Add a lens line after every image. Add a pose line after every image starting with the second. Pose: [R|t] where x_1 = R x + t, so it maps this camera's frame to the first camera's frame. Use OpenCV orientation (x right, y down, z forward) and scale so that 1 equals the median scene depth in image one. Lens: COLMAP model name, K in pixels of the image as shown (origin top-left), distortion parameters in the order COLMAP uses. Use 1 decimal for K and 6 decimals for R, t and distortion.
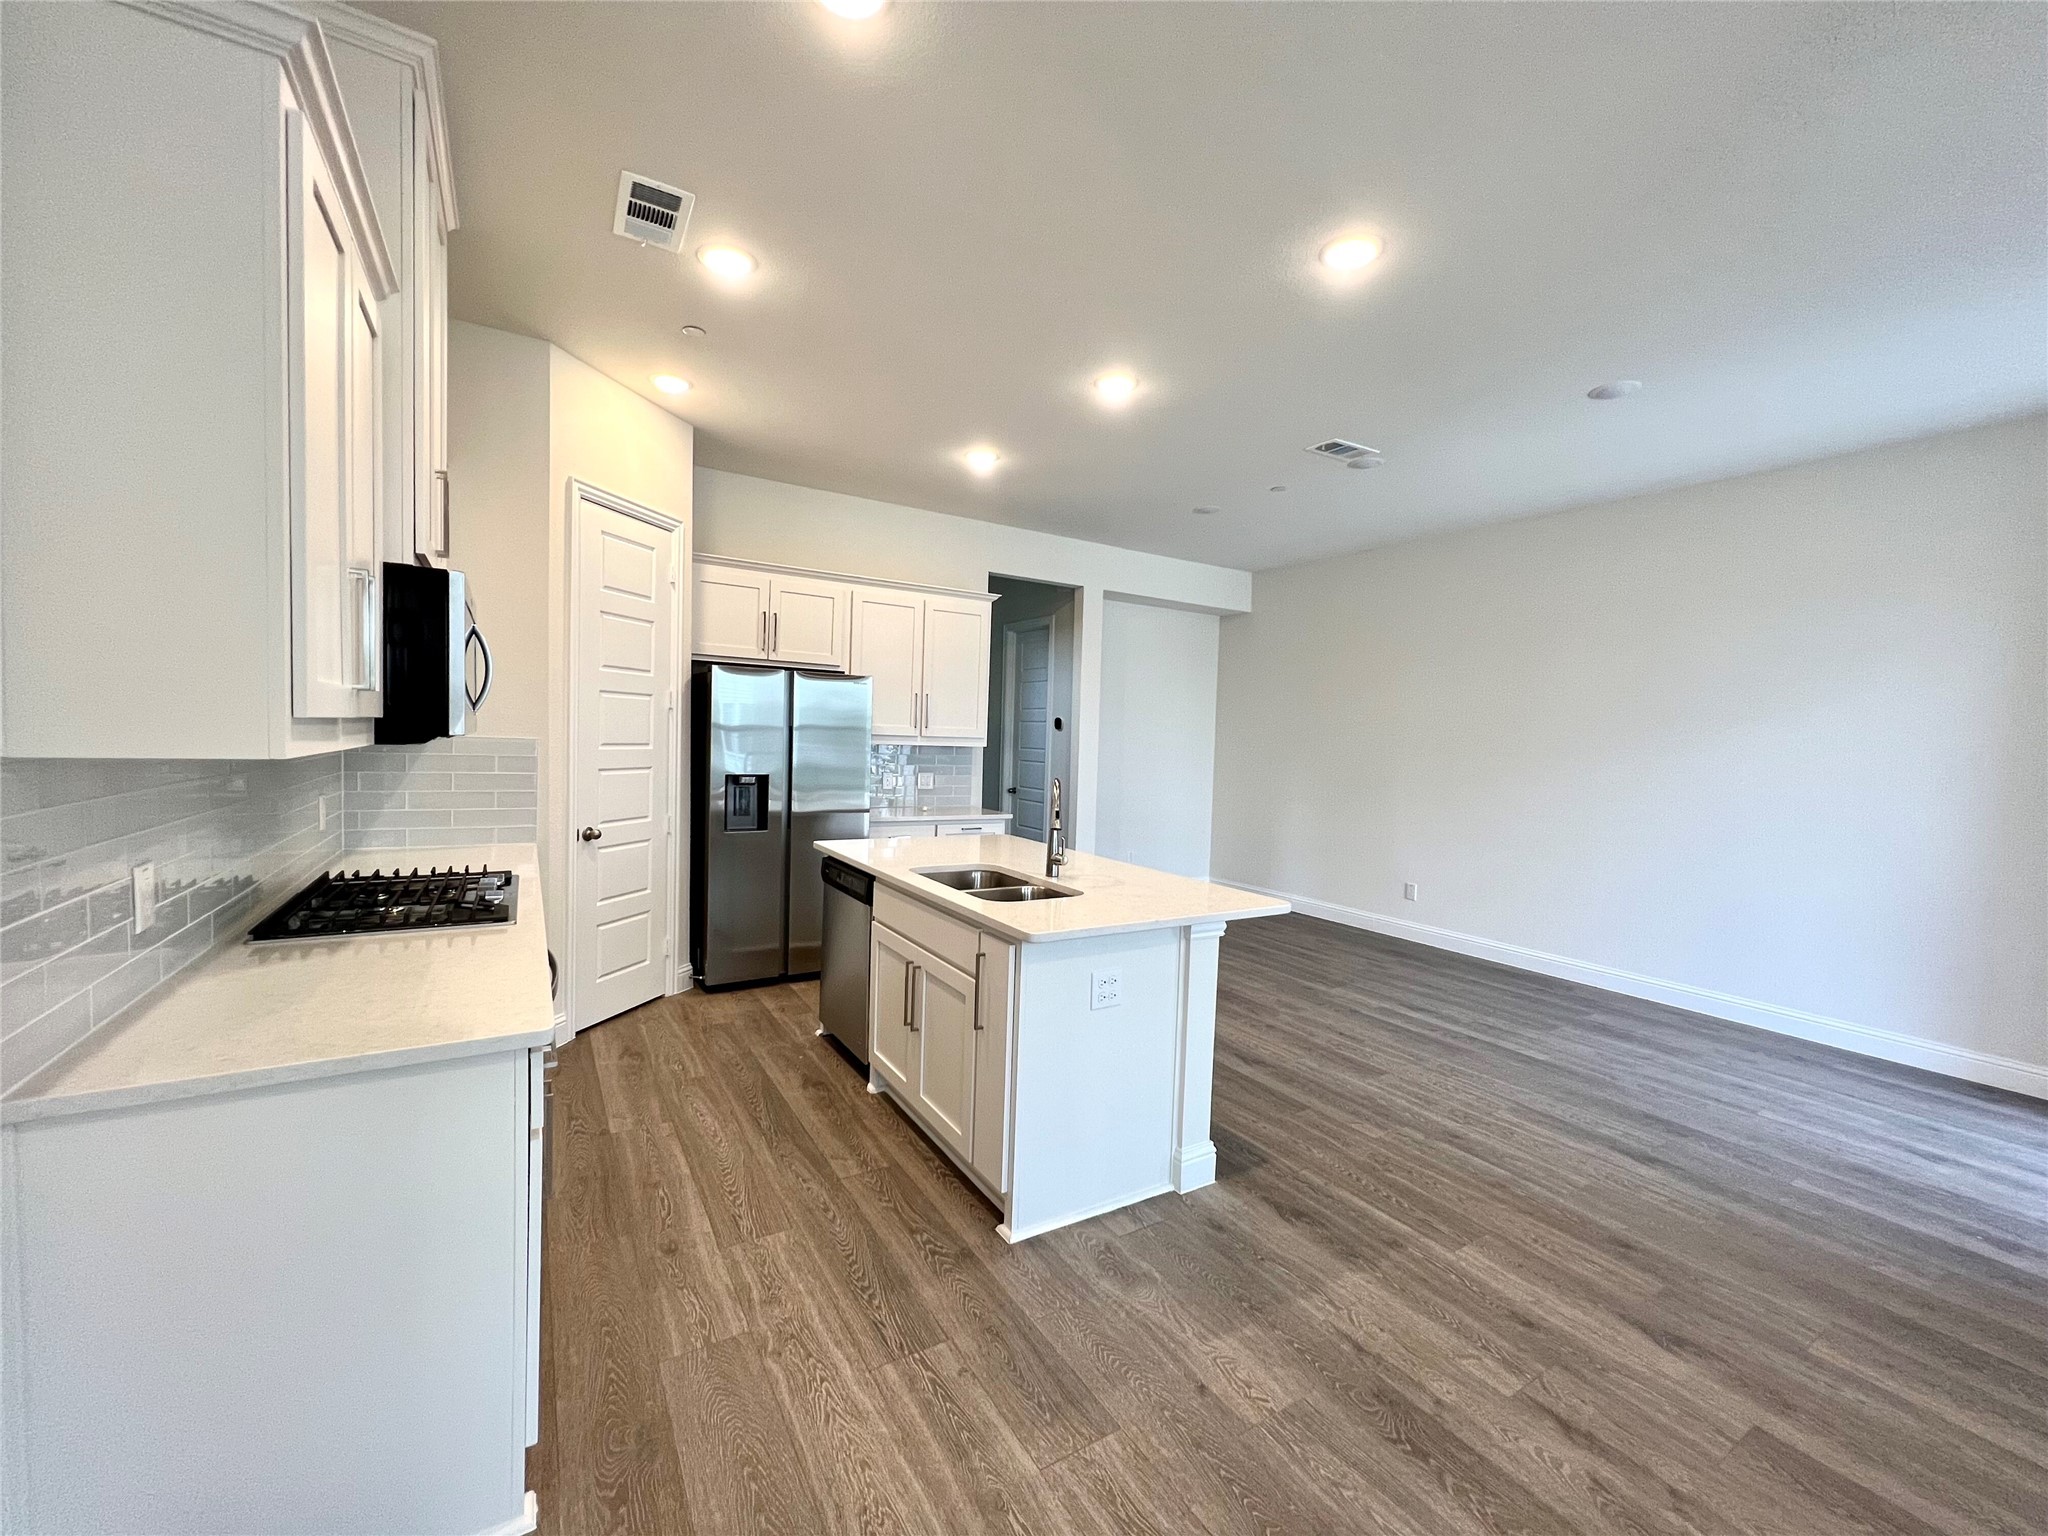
lens RADIAL K [[823.3, 0, 1024.0], [0, 823.3, 771.5], [0, 0, 1]] dist [0.001542, -0.000030]
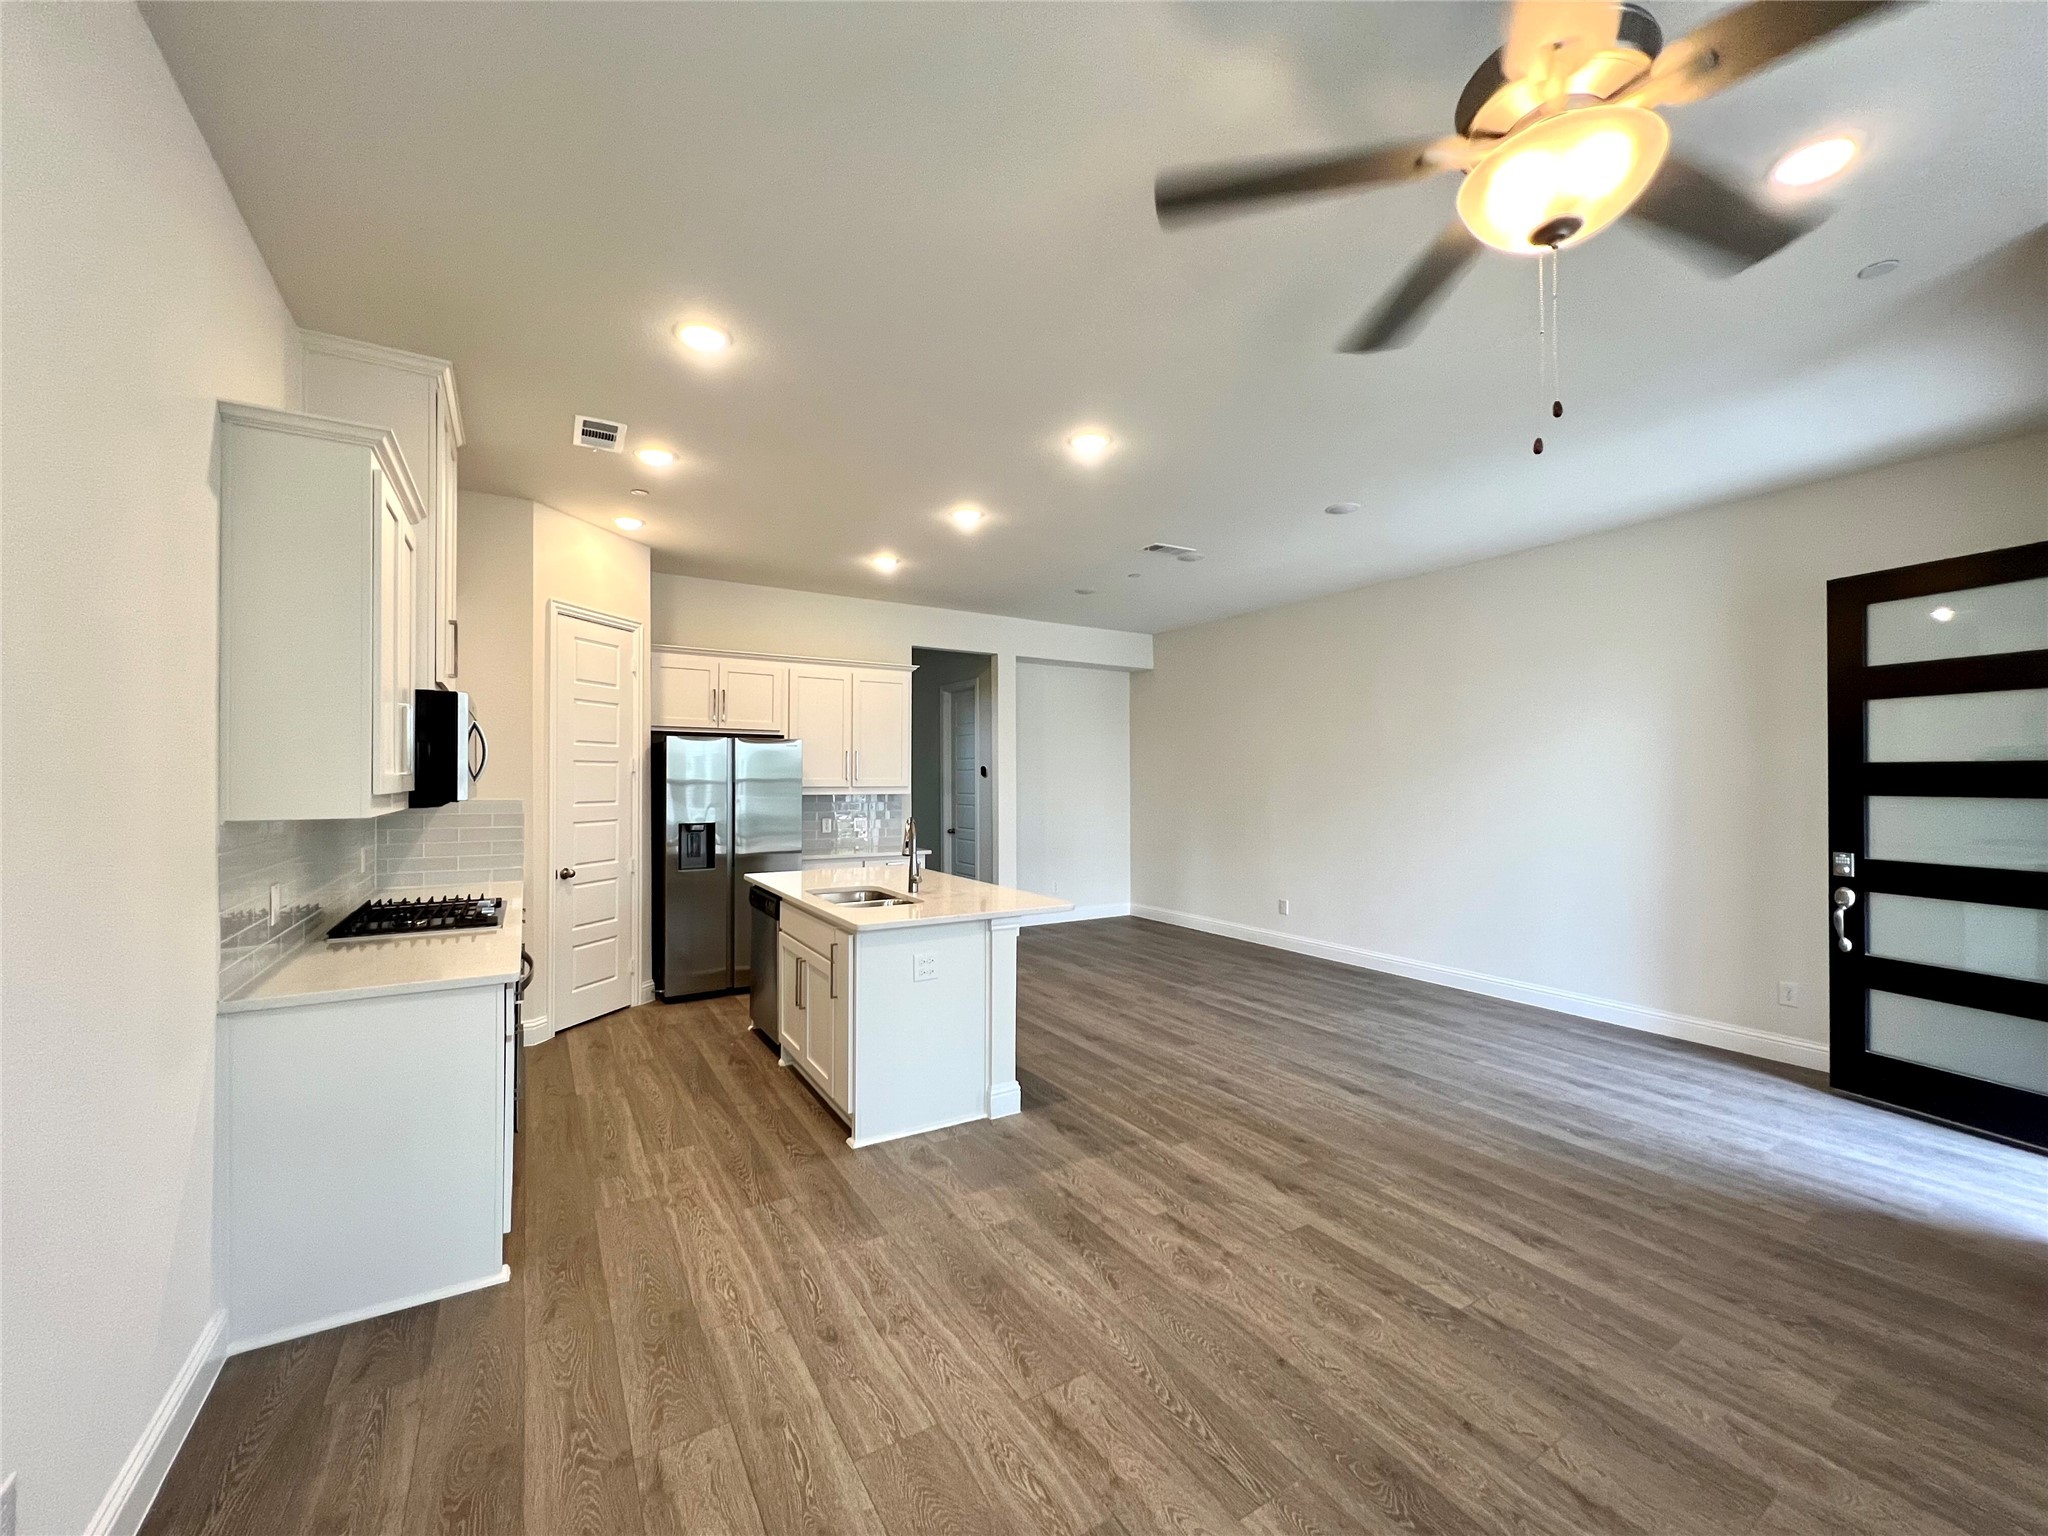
lens RADIAL K [[822.0, 0, 1023.8], [0, 822.0, 771.6], [0, 0, 1]] dist [0.000173, 0.000105]
pose [[0.999493, -0.031812, -0.001470, 0.256626], [0.031691, 0.998102, -0.052795, 0.011818], [0.003146, 0.052721, 0.998604, -0.376362]]
